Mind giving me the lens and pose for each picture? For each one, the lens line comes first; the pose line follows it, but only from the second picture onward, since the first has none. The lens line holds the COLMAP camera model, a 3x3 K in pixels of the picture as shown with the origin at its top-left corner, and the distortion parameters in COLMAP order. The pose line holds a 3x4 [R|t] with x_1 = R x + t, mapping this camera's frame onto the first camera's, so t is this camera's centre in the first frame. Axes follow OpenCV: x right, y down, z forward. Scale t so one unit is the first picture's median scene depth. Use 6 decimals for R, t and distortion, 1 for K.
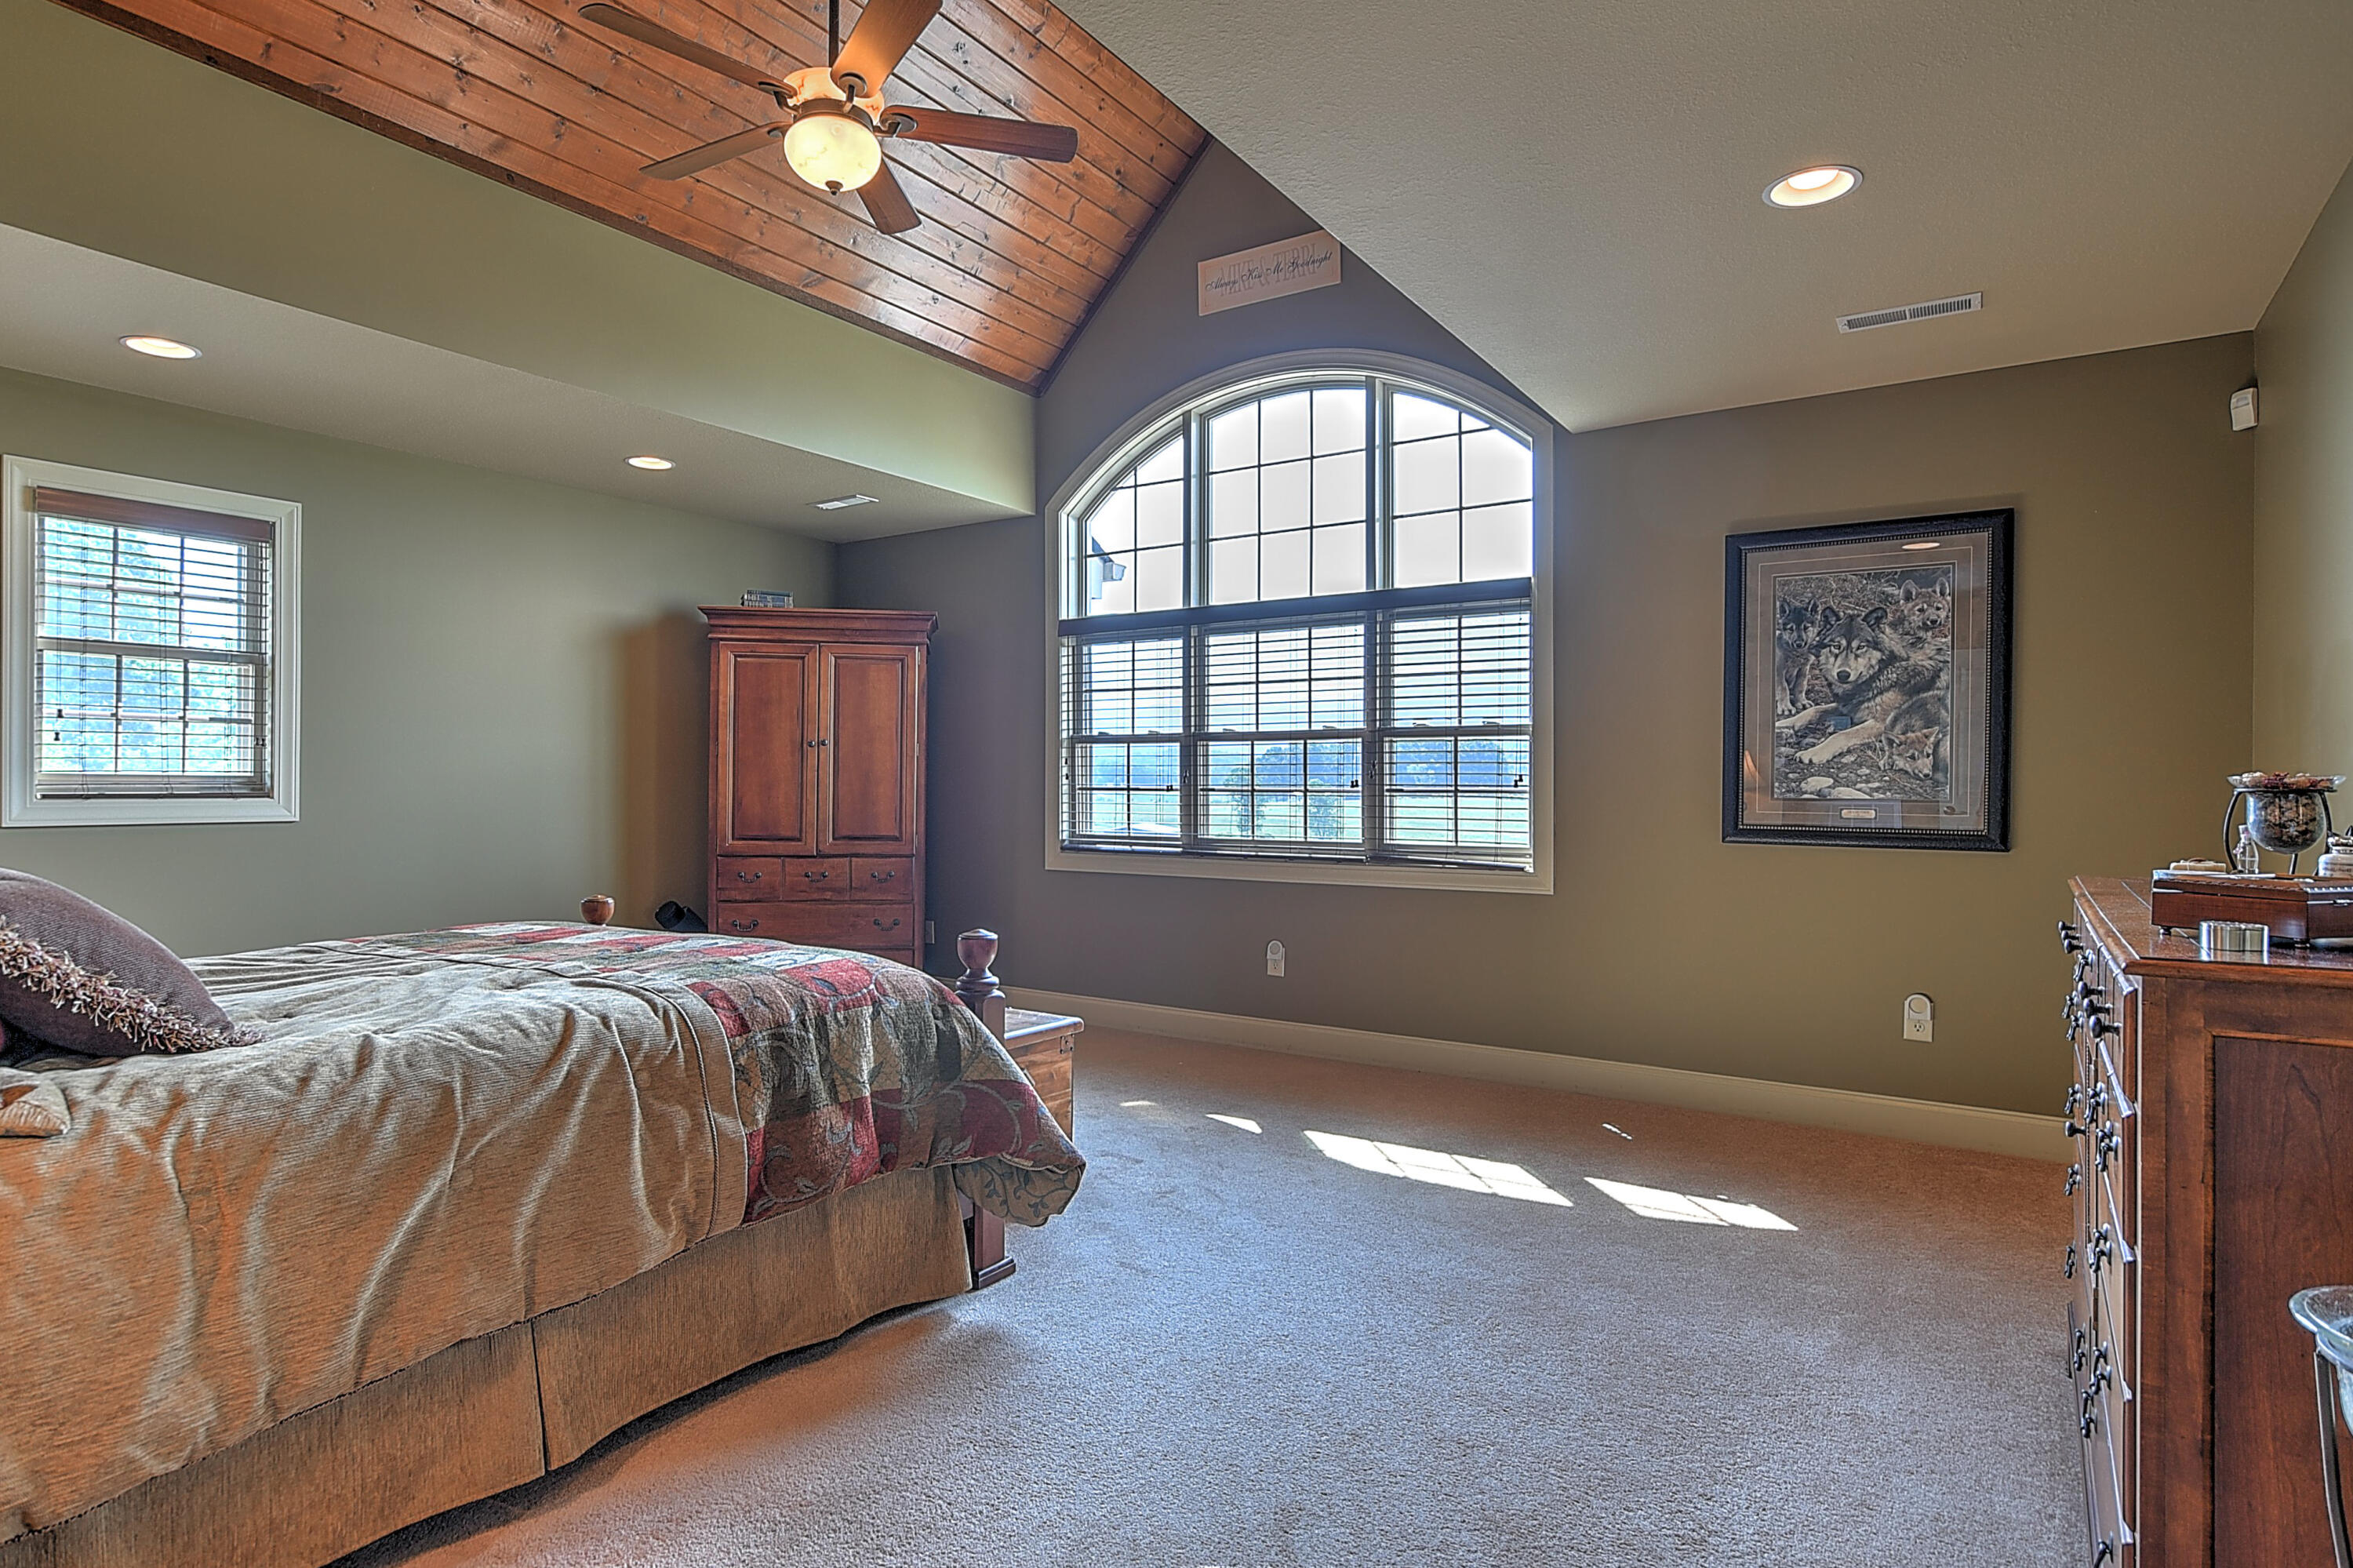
lens RADIAL K [[1240.4, 0, 1161.0], [0, 1240.4, 787.5], [0, 0, 1]] dist [-0.004733, 0.002747]
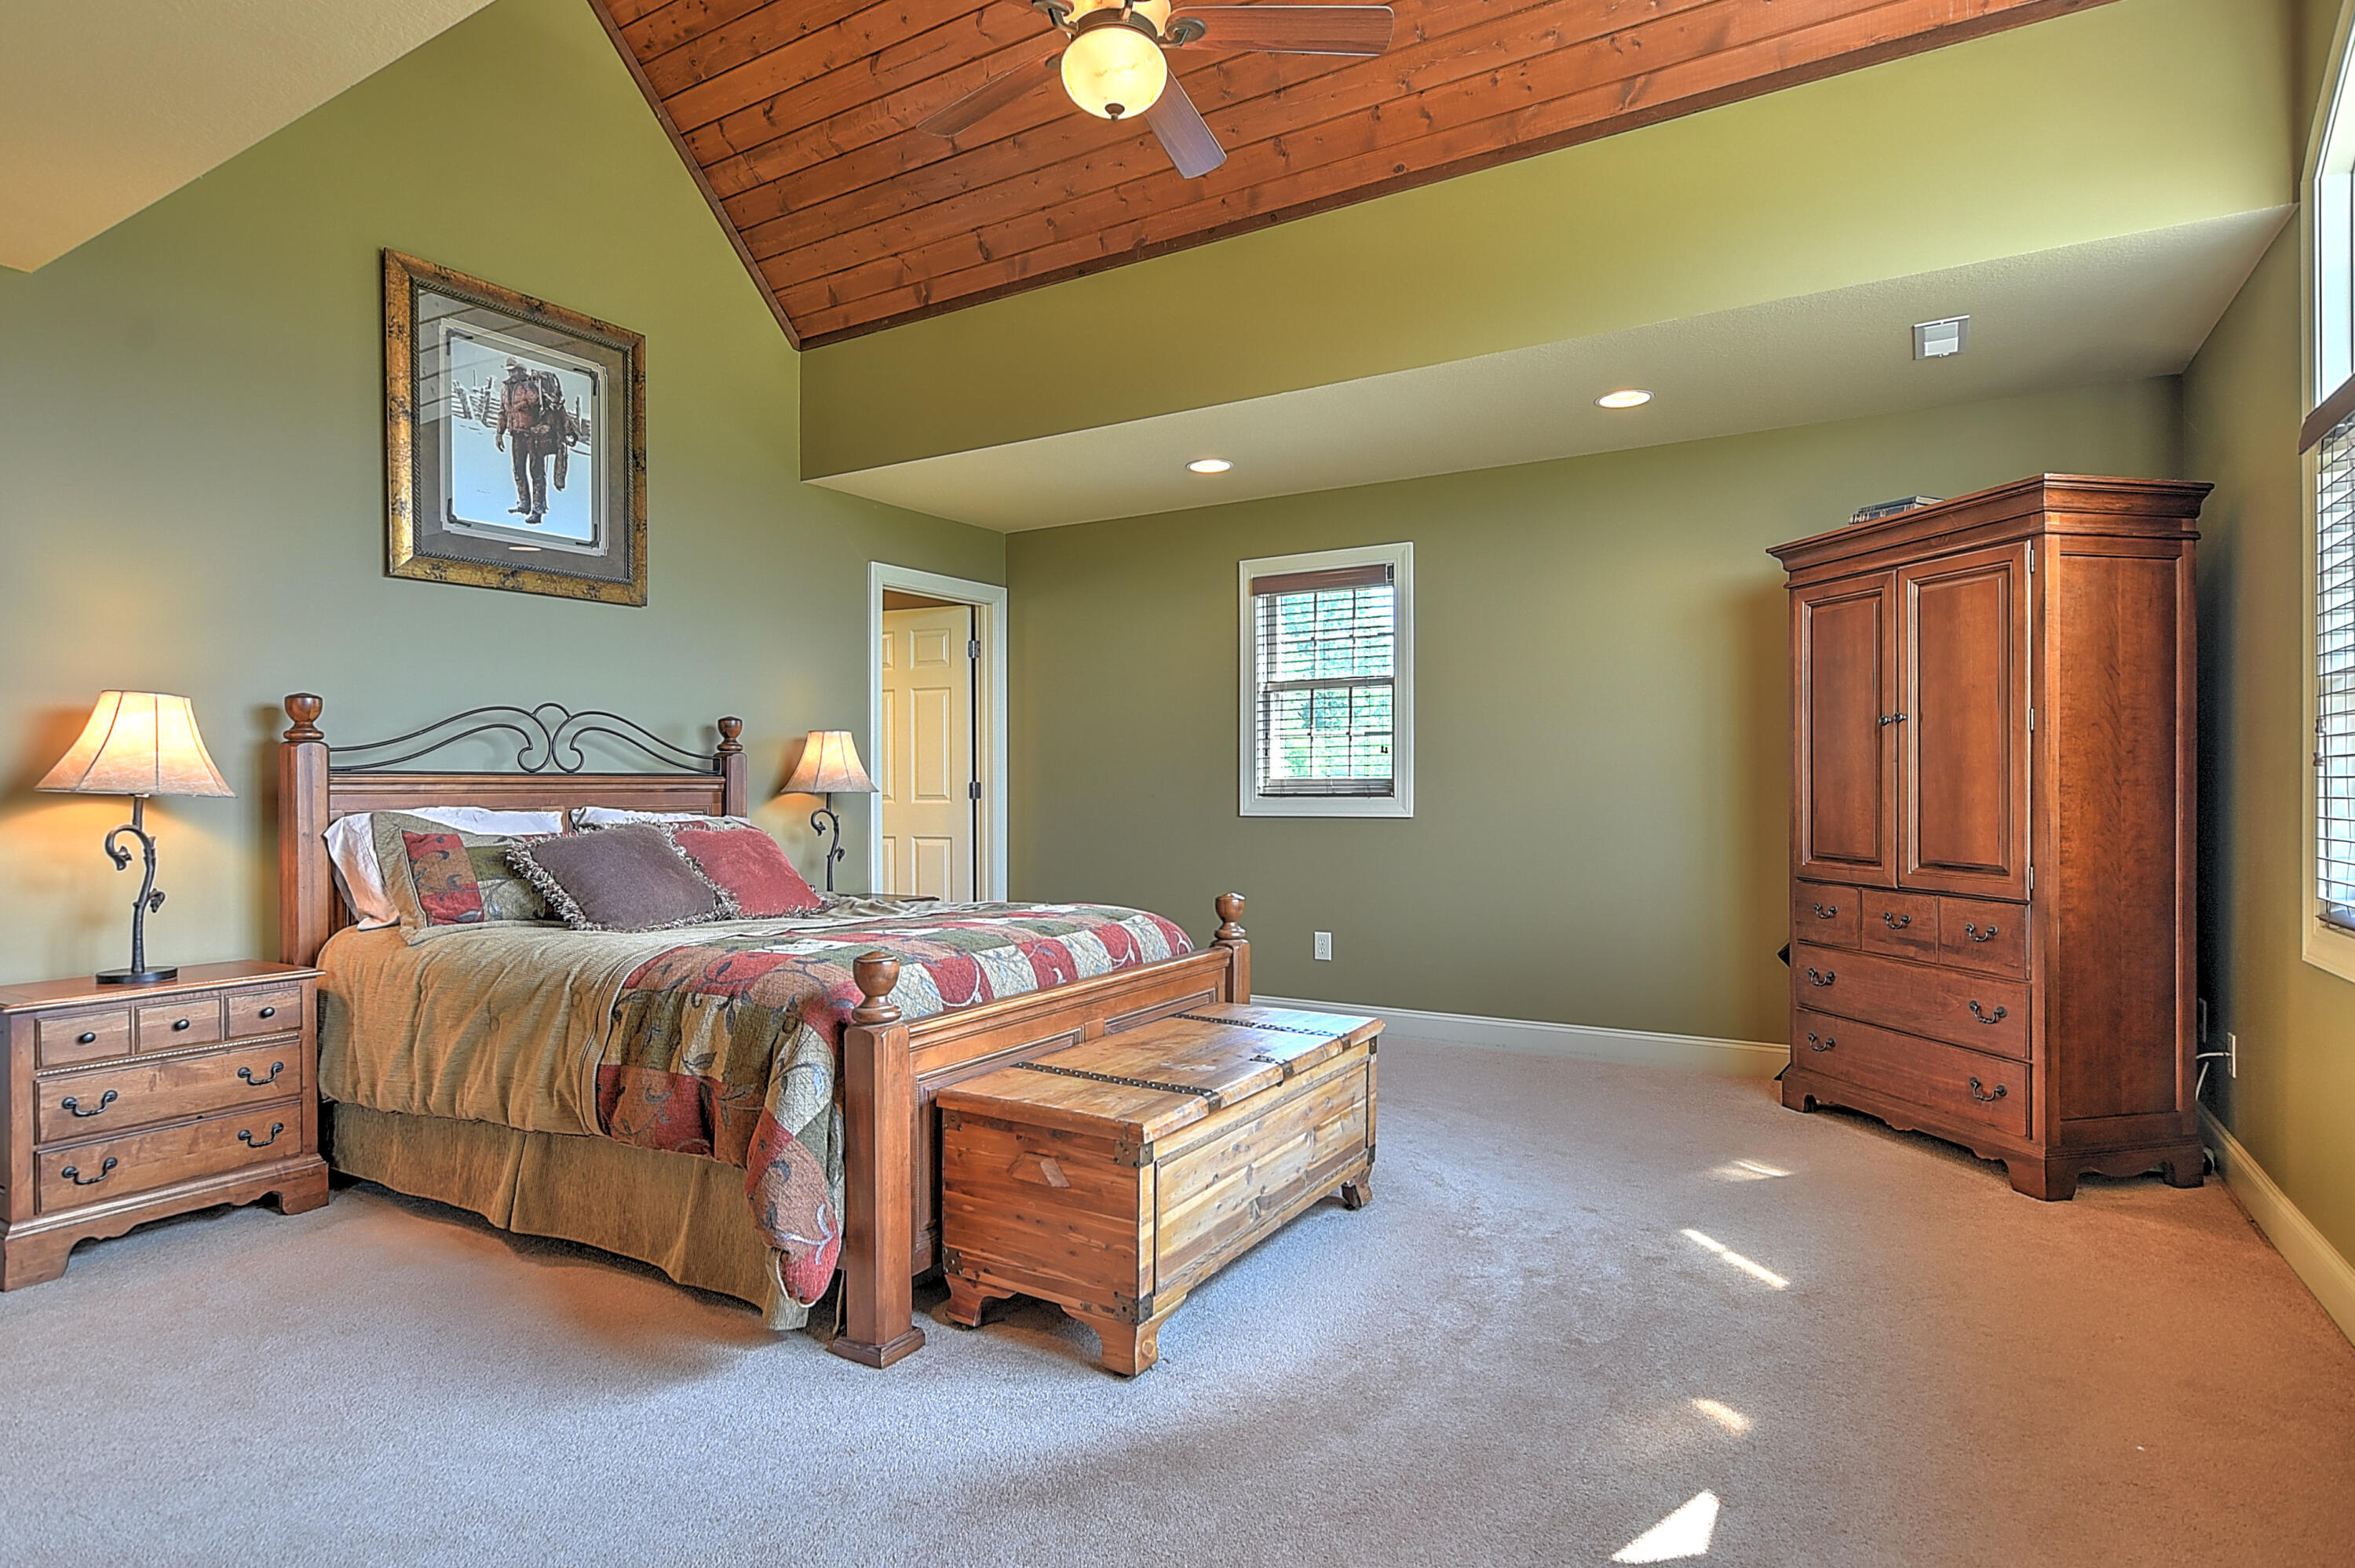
lens RADIAL K [[1241.2, 0, 1162.0], [0, 1241.2, 787.5], [0, 0, 1]] dist [-0.004733, 0.002747]
pose [[0.051052, -0.002413, -0.998693, 0.435470], [0.002960, 0.999993, -0.002265, 0.001415], [0.998692, -0.002841, 0.051059, 0.689412]]
